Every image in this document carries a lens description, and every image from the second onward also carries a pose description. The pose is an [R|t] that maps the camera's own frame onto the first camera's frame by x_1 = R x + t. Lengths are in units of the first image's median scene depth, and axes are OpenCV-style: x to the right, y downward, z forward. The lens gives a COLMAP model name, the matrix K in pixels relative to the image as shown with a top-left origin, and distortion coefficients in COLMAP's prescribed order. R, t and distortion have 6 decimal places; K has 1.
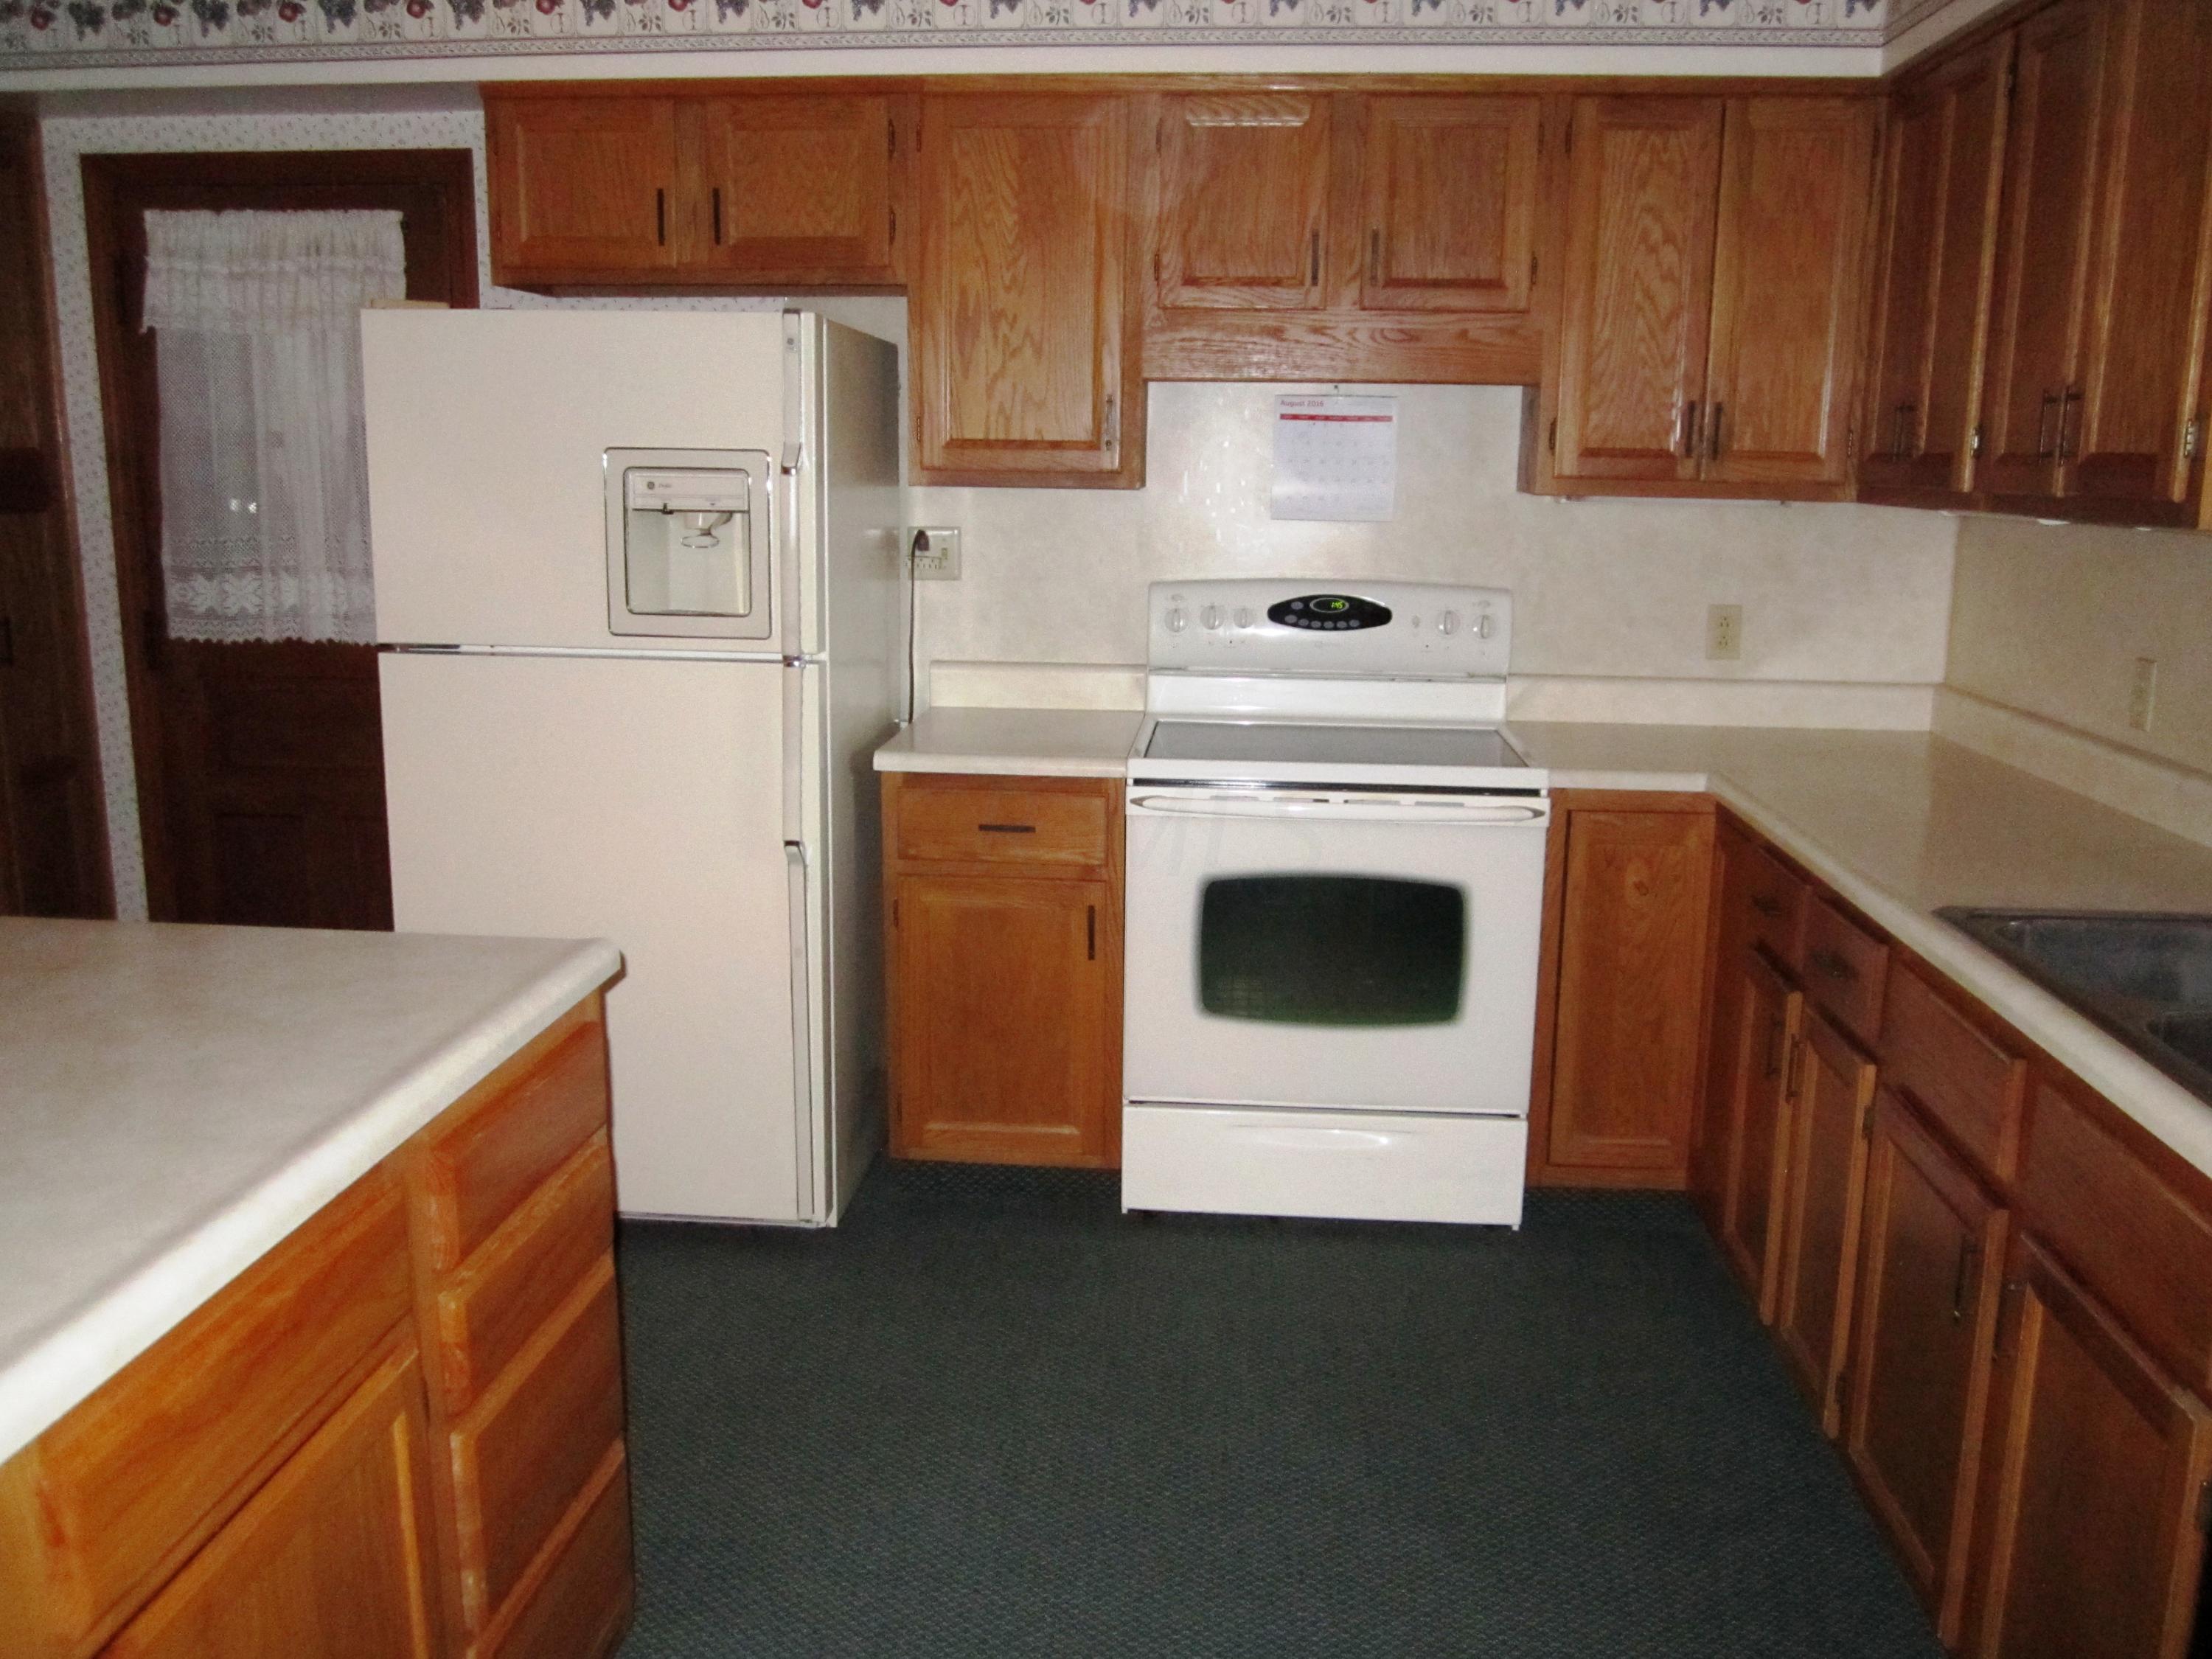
lens RADIAL K [[1830.1, 0, 1106.0], [0, 1830.1, 829.5], [0, 0, 1]] dist [-0.004977, 0.018060]
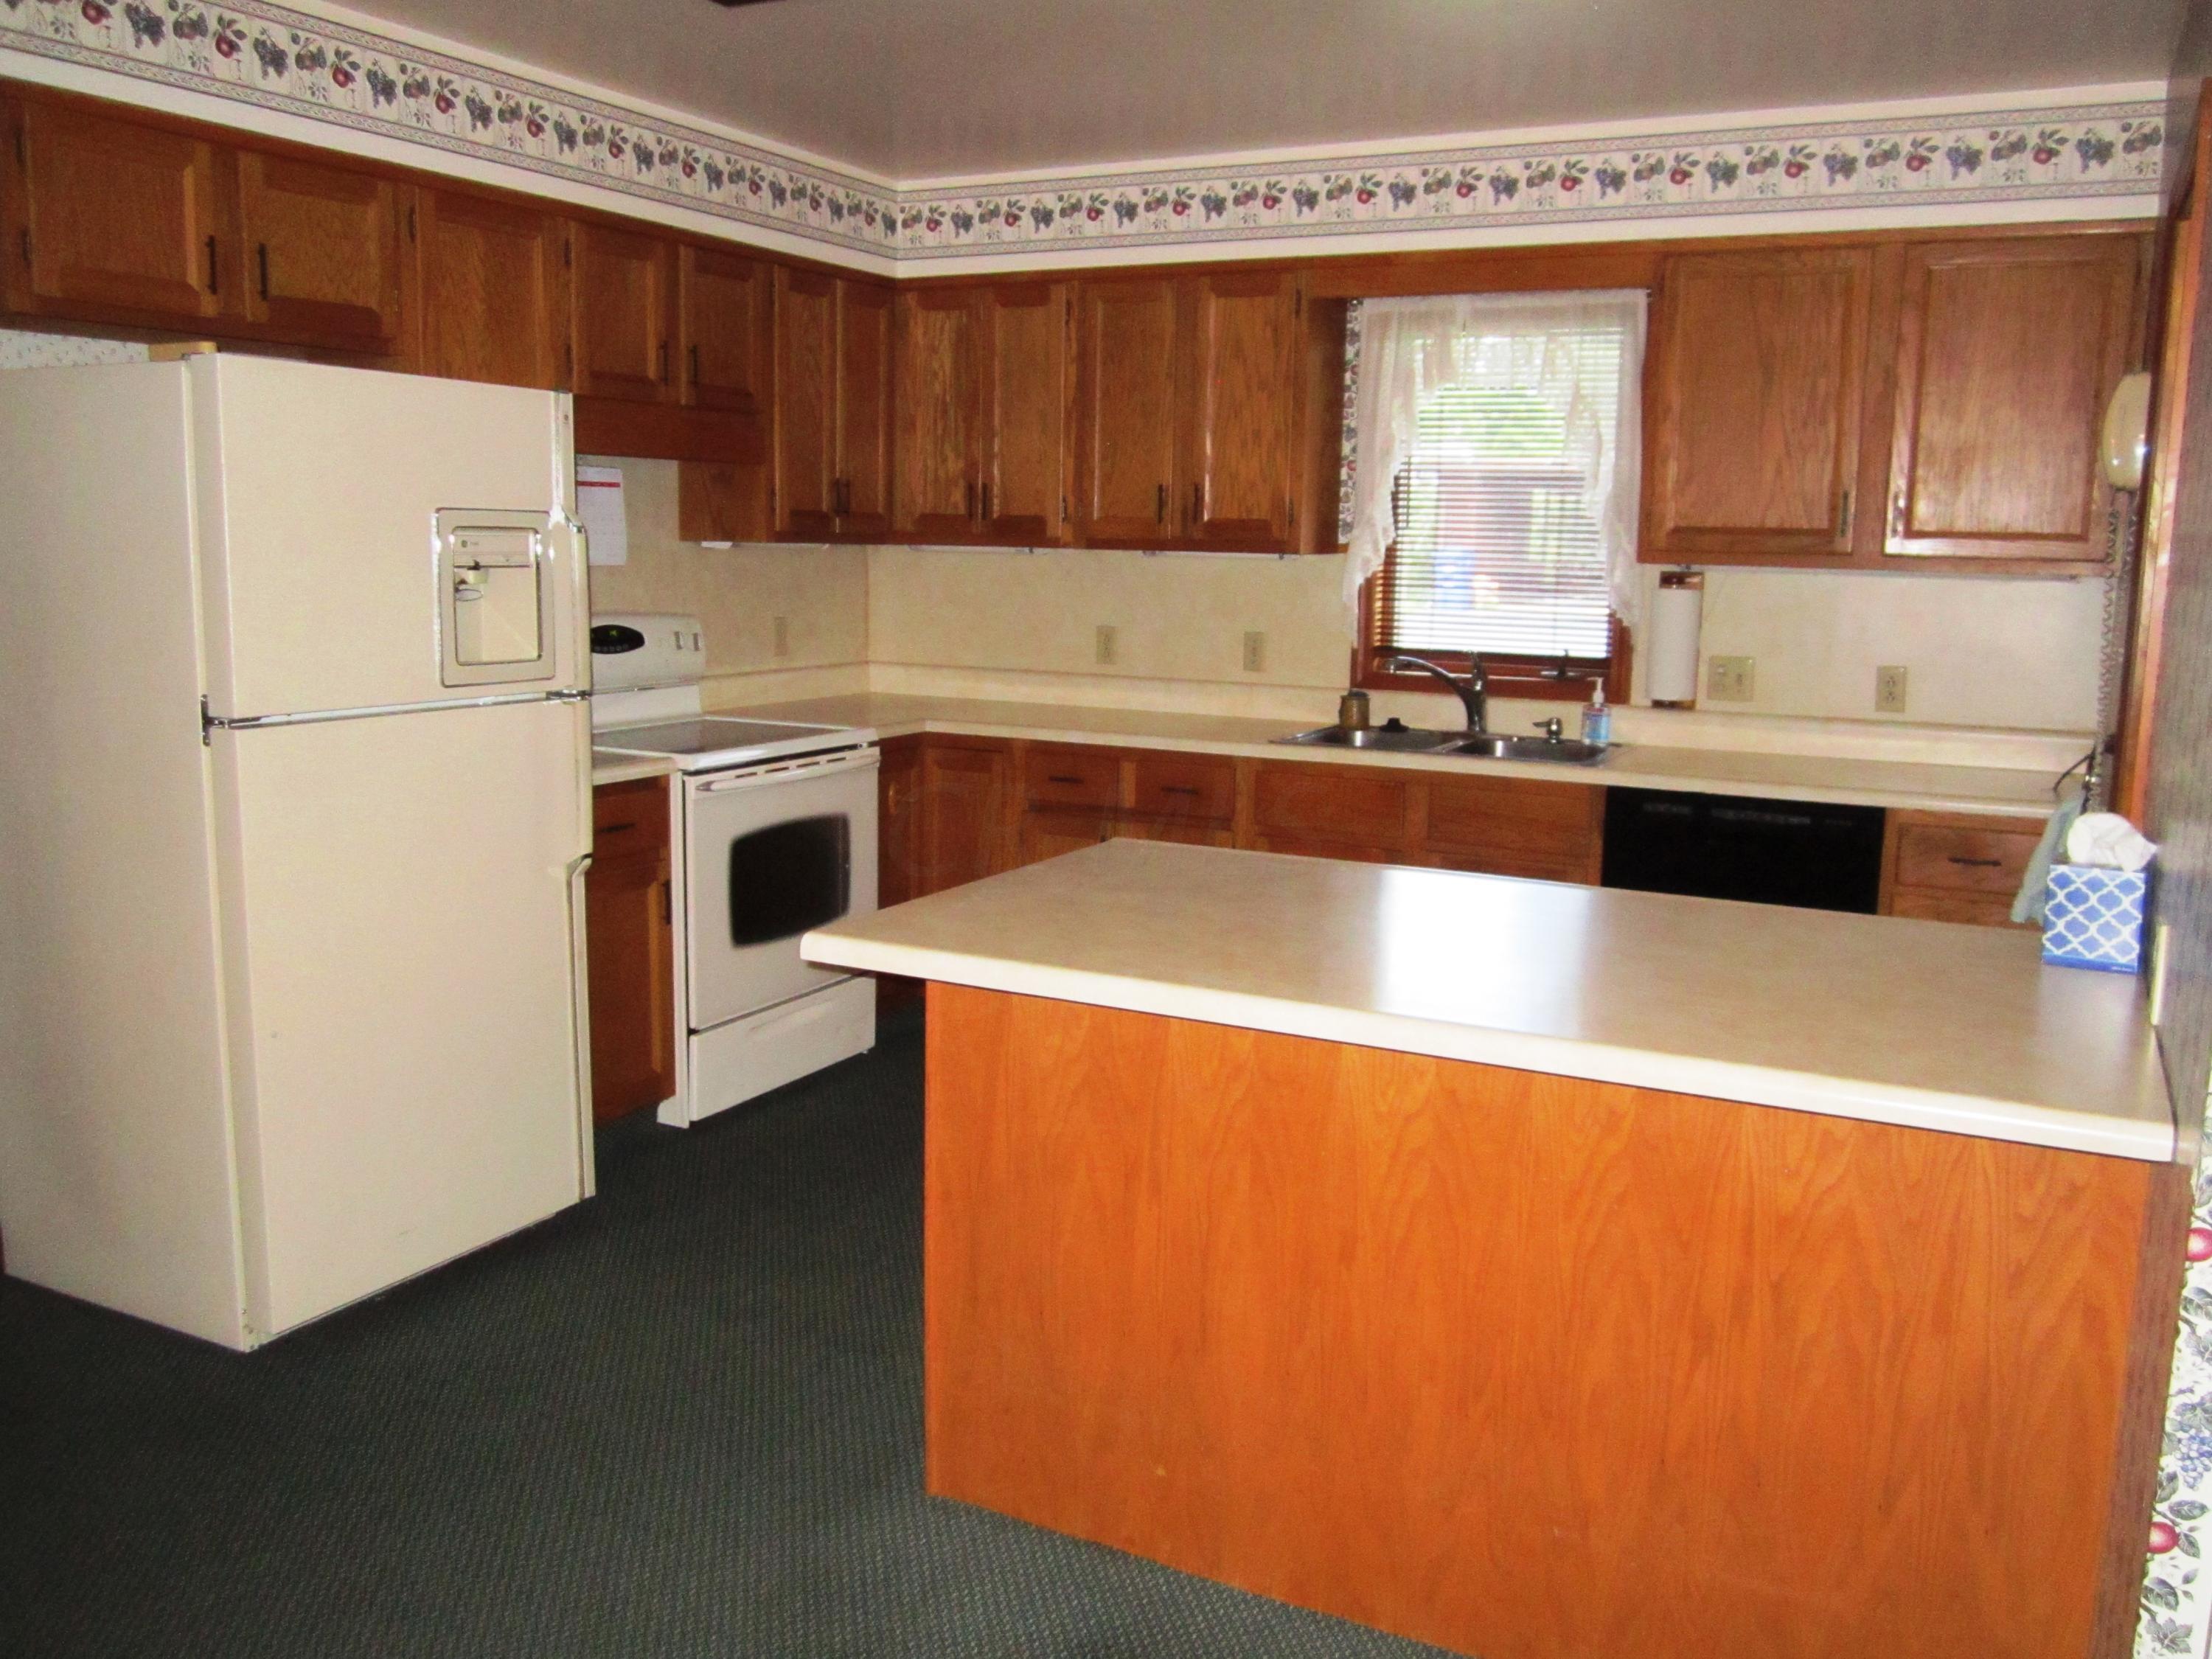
lens RADIAL K [[1847.1, 0, 1111.4], [0, 1847.1, 879.5], [0, 0, 1]] dist [-0.046623, 0.004118]
pose [[0.389504, -0.174749, 0.904295, -1.013555], [0.167614, 0.978889, 0.116968, -0.054066], [-0.905645, 0.106013, 0.410572, 0.223549]]
